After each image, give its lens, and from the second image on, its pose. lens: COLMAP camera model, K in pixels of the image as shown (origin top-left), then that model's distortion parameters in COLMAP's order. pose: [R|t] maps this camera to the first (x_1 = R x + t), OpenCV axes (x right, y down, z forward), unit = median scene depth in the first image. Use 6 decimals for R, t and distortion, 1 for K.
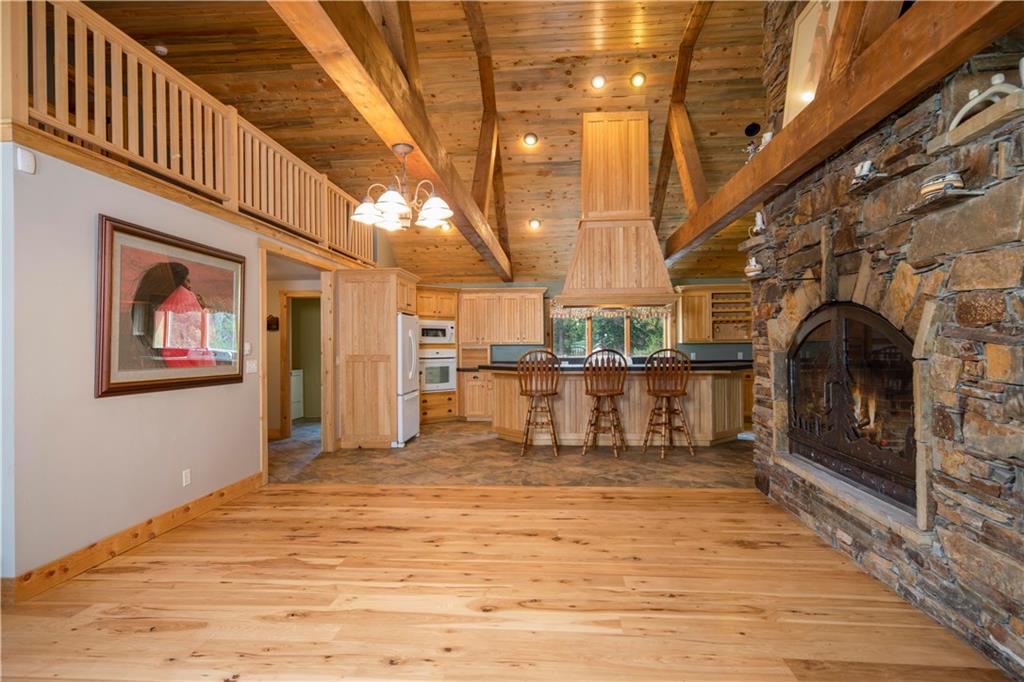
lens RADIAL K [[529.1, 0, 521.6], [0, 529.1, 339.7], [0, 0, 1]] dist [0.012301, 0.001048]
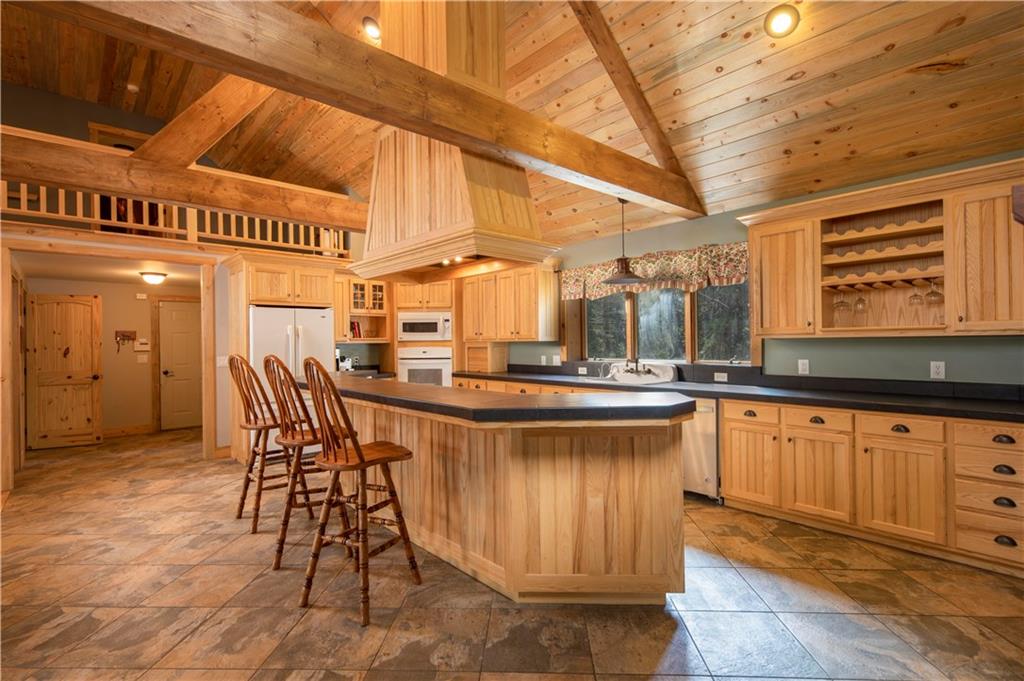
lens RADIAL K [[489.5, 0, 514.0], [0, 489.5, 336.2], [0, 0, 1]] dist [0.025901, -0.000517]
pose [[0.723529, -0.008674, -0.690240, 1.180533], [0.016038, 0.999862, 0.004246, -0.001577], [0.690108, -0.014142, 0.723568, 1.405997]]
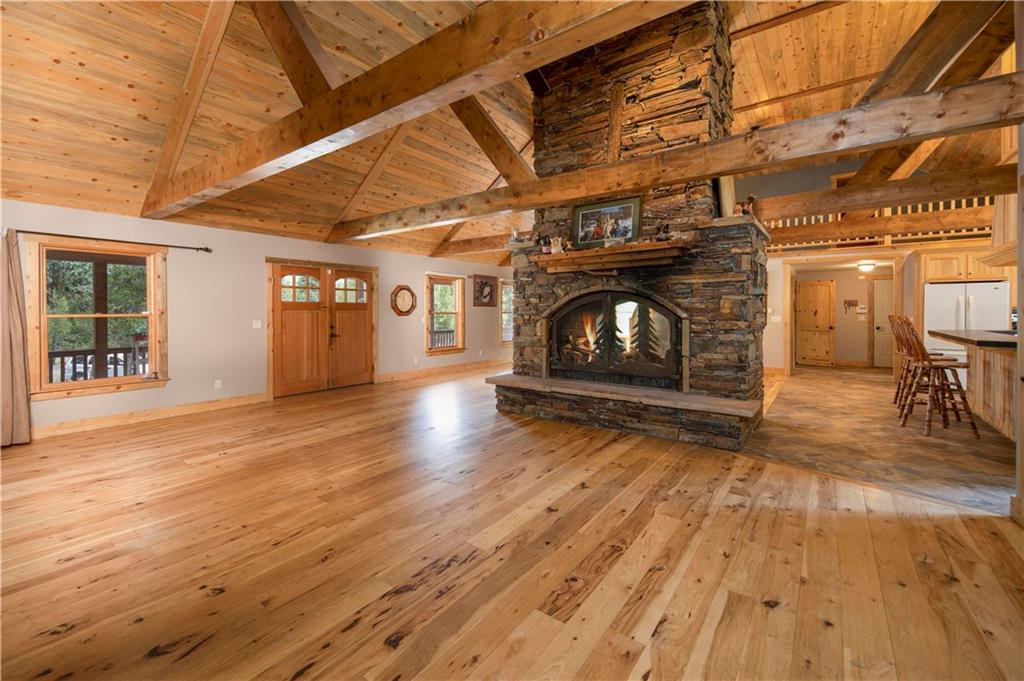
lens RADIAL K [[433.6, 0, 476.4], [0, 433.6, 318.6], [0, 0, 1]] dist [0.021247, -0.009788]
pose [[-0.561985, 0.021890, -0.826857, 2.402664], [0.015107, 0.999755, 0.016199, -0.003592], [0.827009, -0.003388, -0.562178, 1.370432]]
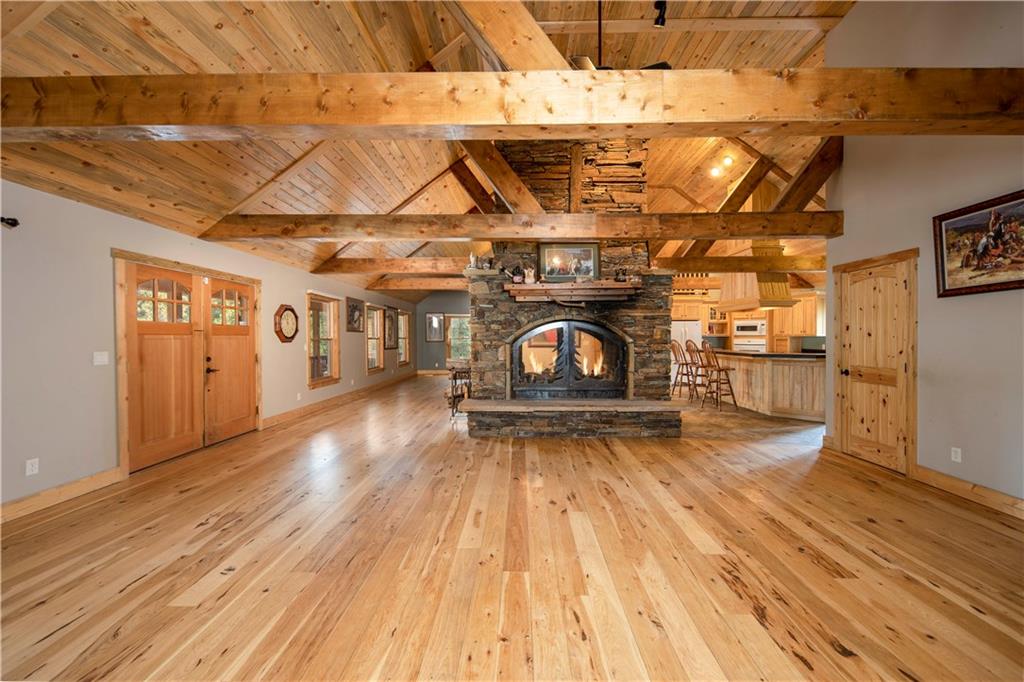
lens RADIAL K [[397.1, 0, 514.8], [0, 397.1, 345.1], [0, 0, 1]] dist [0.017912, -0.008913]
pose [[0.065064, 0.027119, -0.997513, 2.492314], [0.011323, 0.999546, 0.027913, -0.012708], [0.997817, -0.013111, 0.064727, 0.592872]]
